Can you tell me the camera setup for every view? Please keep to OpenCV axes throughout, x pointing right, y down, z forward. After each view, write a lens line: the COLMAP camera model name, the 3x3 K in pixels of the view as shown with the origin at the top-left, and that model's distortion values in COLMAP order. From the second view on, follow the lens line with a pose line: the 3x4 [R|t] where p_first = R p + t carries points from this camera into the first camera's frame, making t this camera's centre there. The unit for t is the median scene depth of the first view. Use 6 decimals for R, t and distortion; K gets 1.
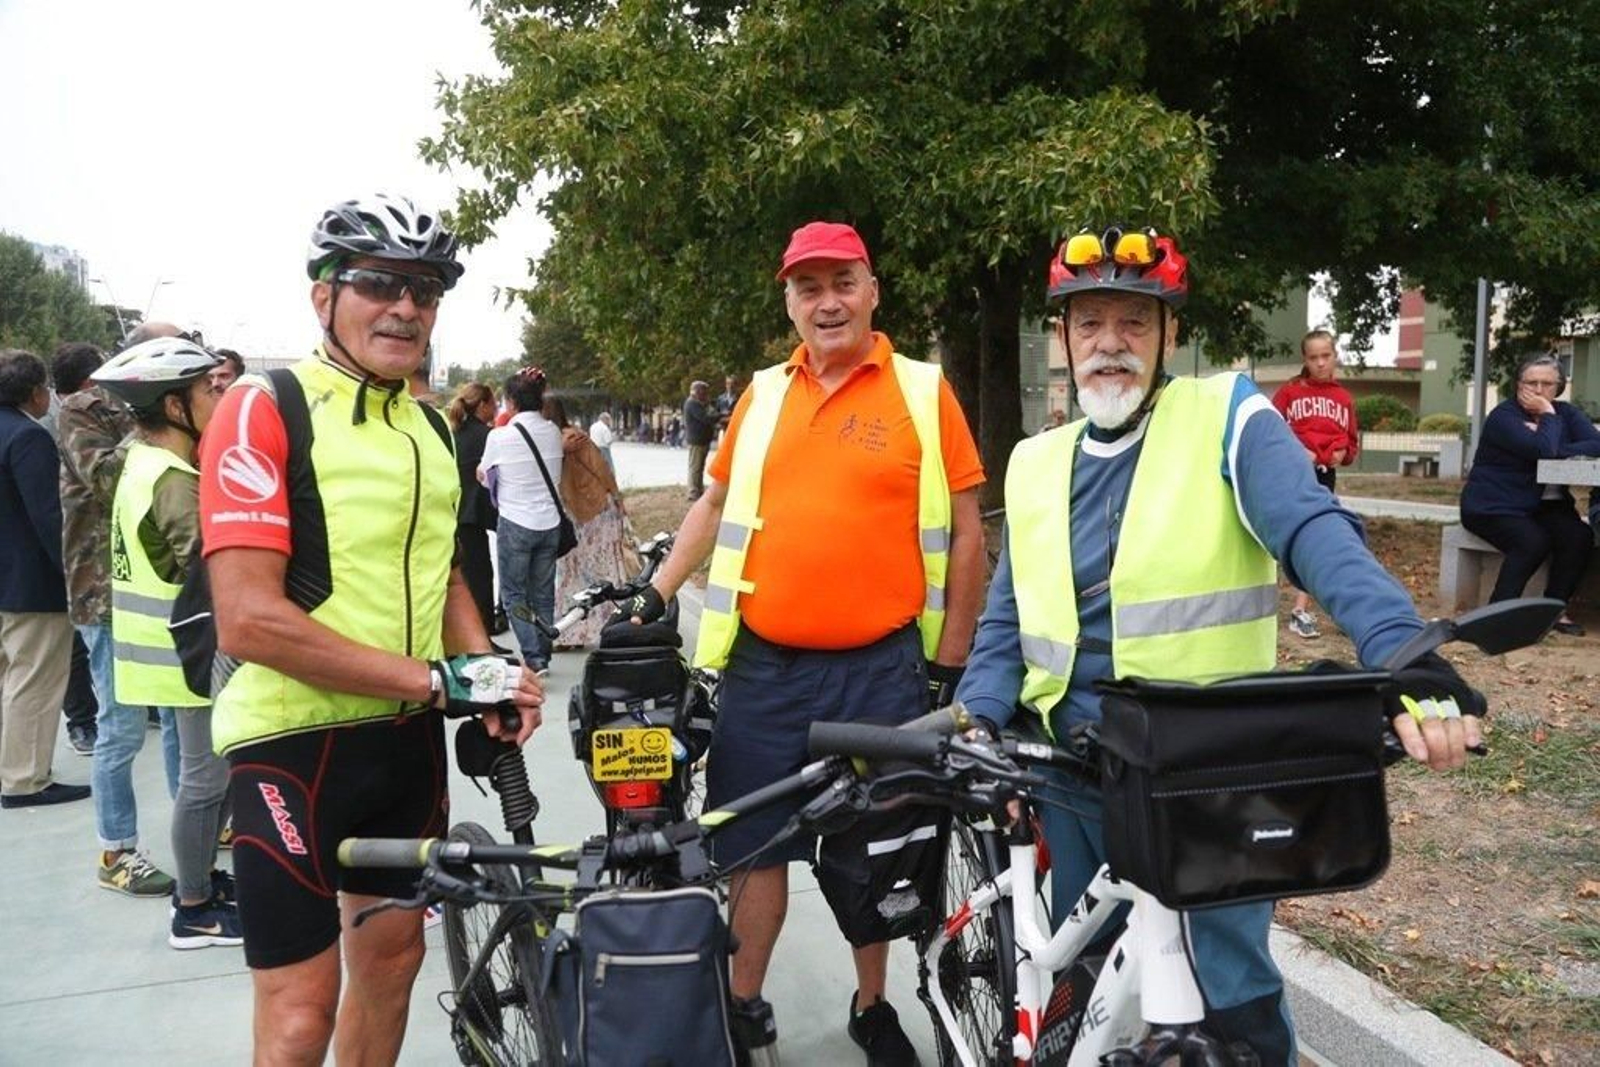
lens RADIAL K [[1102.3, 0, 798.7], [0, 1102.3, 533.0], [0, 0, 1]] dist [-0.111207, 0.061883]
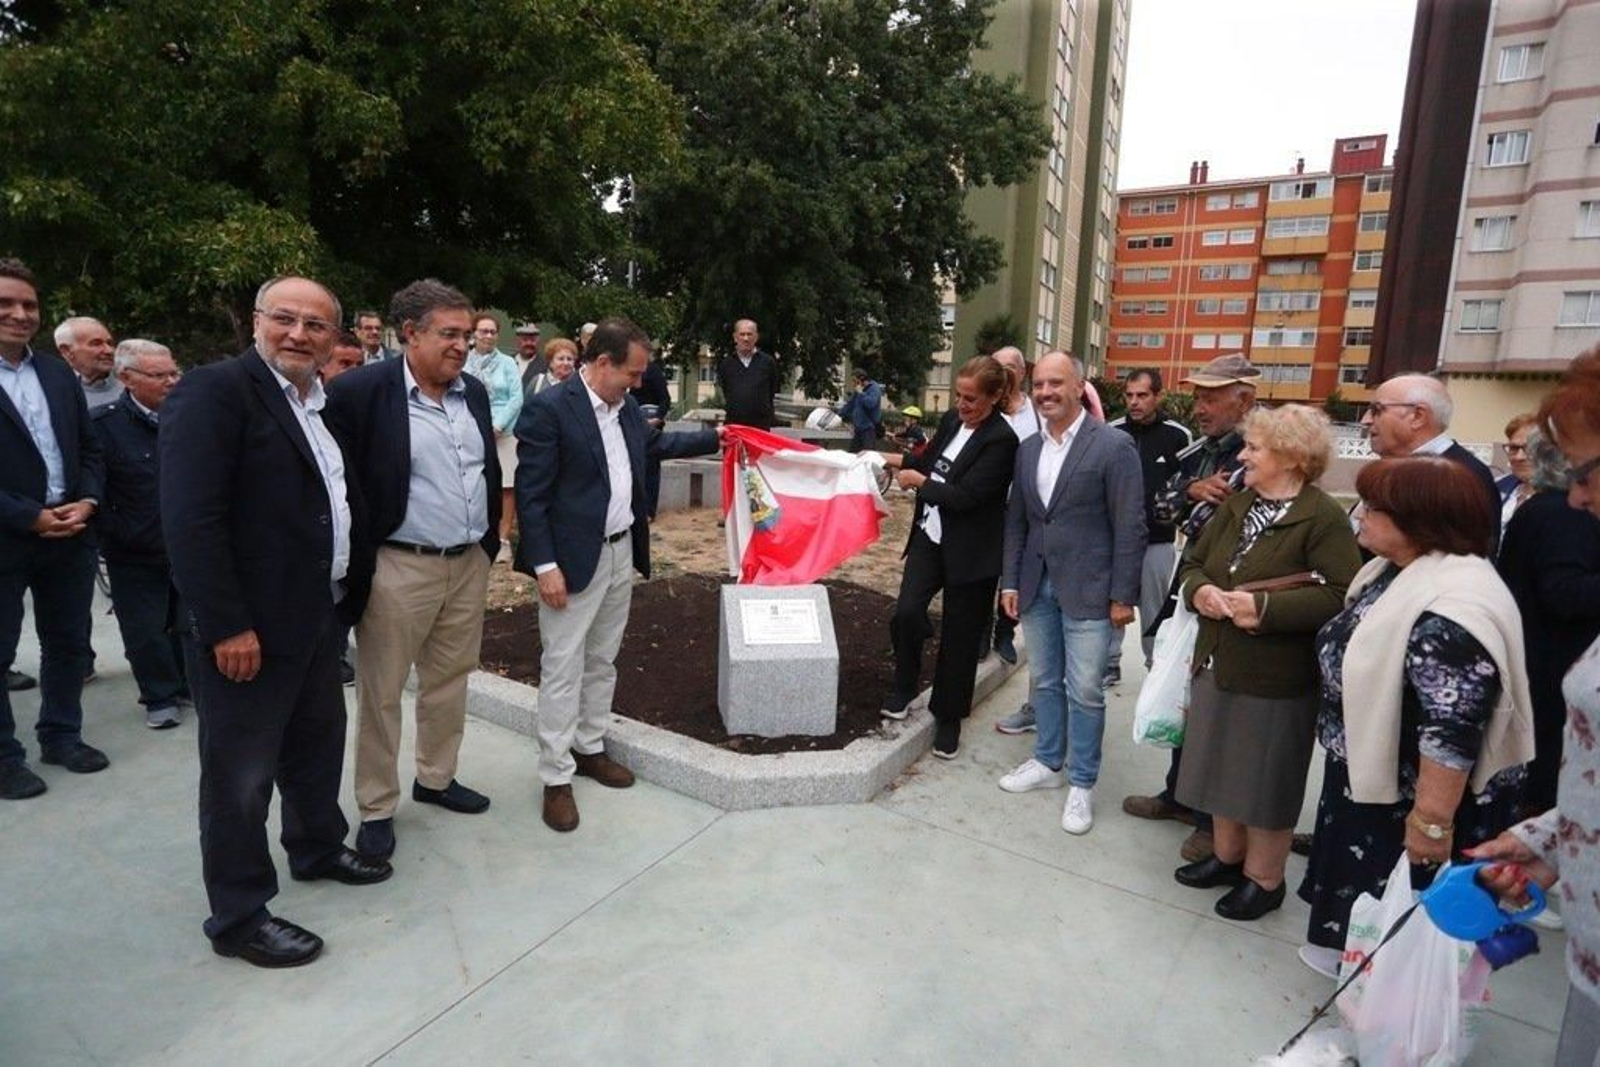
lens RADIAL K [[791.6, 0, 802.9], [0, 791.6, 531.5], [0, 0, 1]] dist [-0.053117, 0.023058]
pose [[0.774293, -0.058412, 0.630126, 0.298643], [0.018659, 0.997405, 0.069531, 0.129358], [-0.632552, -0.042080, 0.773374, -1.197049]]
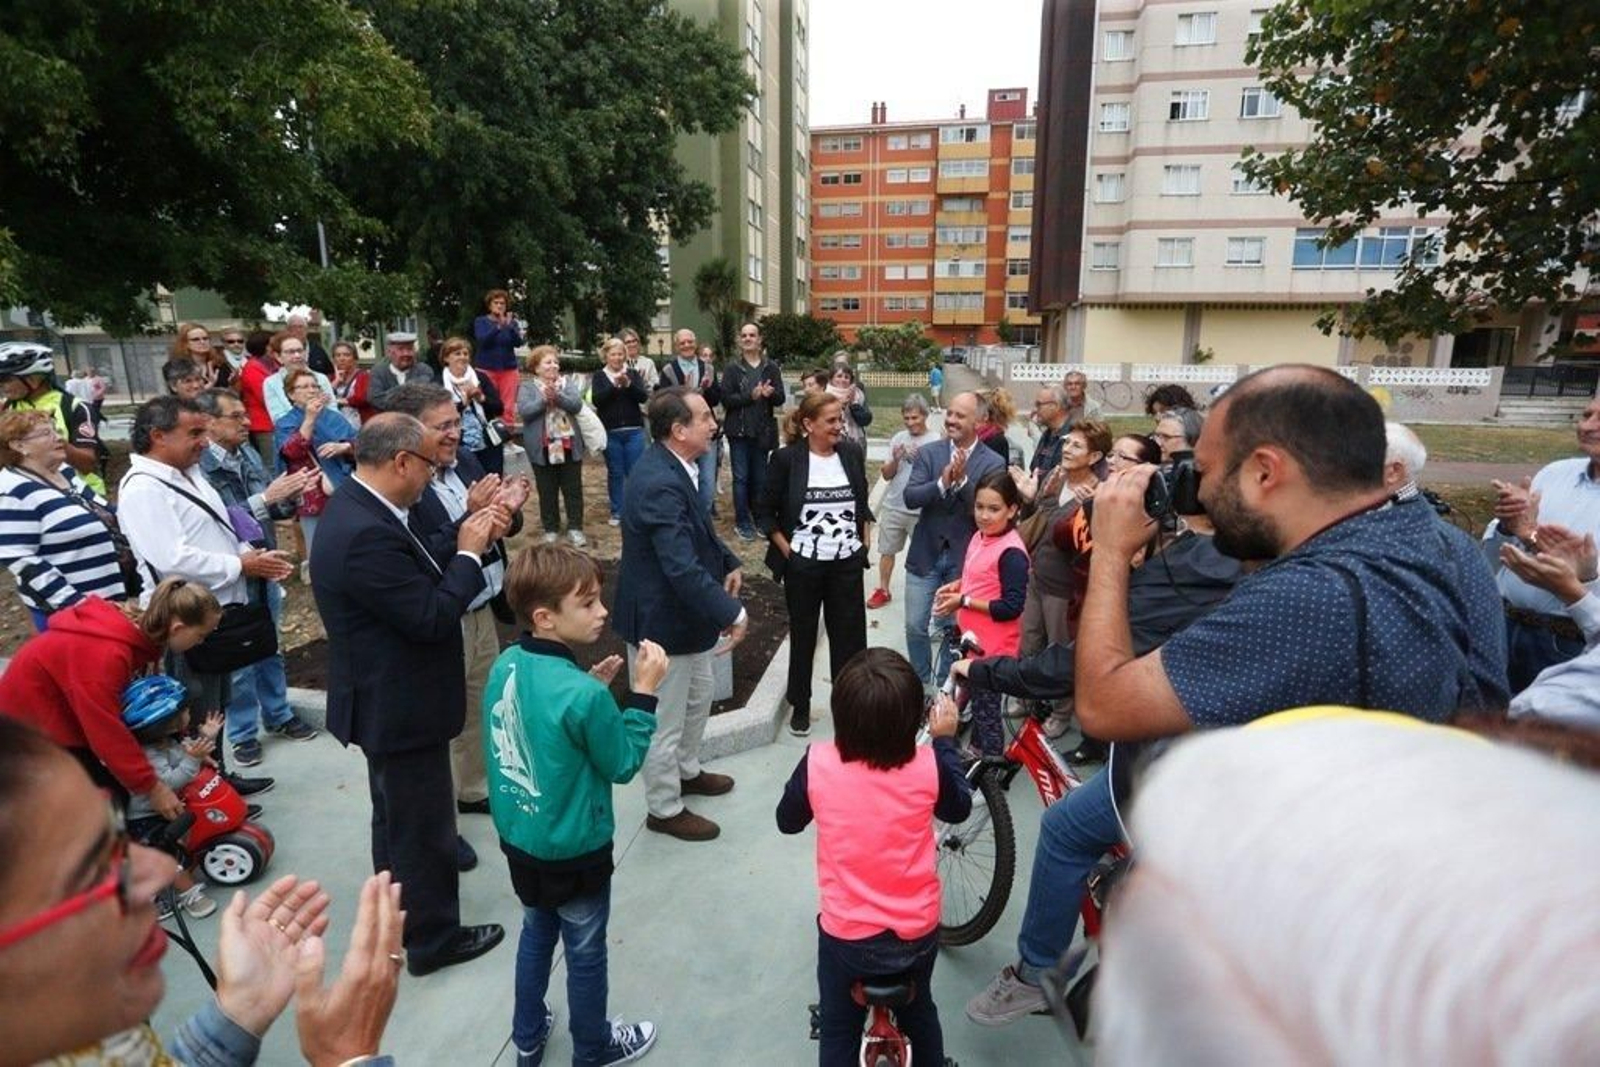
lens RADIAL K [[791.6, 0, 805.8], [0, 791.6, 532.6], [0, 0, 1]] dist [-0.053117, 0.023058]
pose [[0.503374, -0.189752, 0.842976, -0.140817], [0.085541, 0.981740, 0.169908, -0.062029], [-0.859824, -0.013418, 0.510414, -1.204490]]
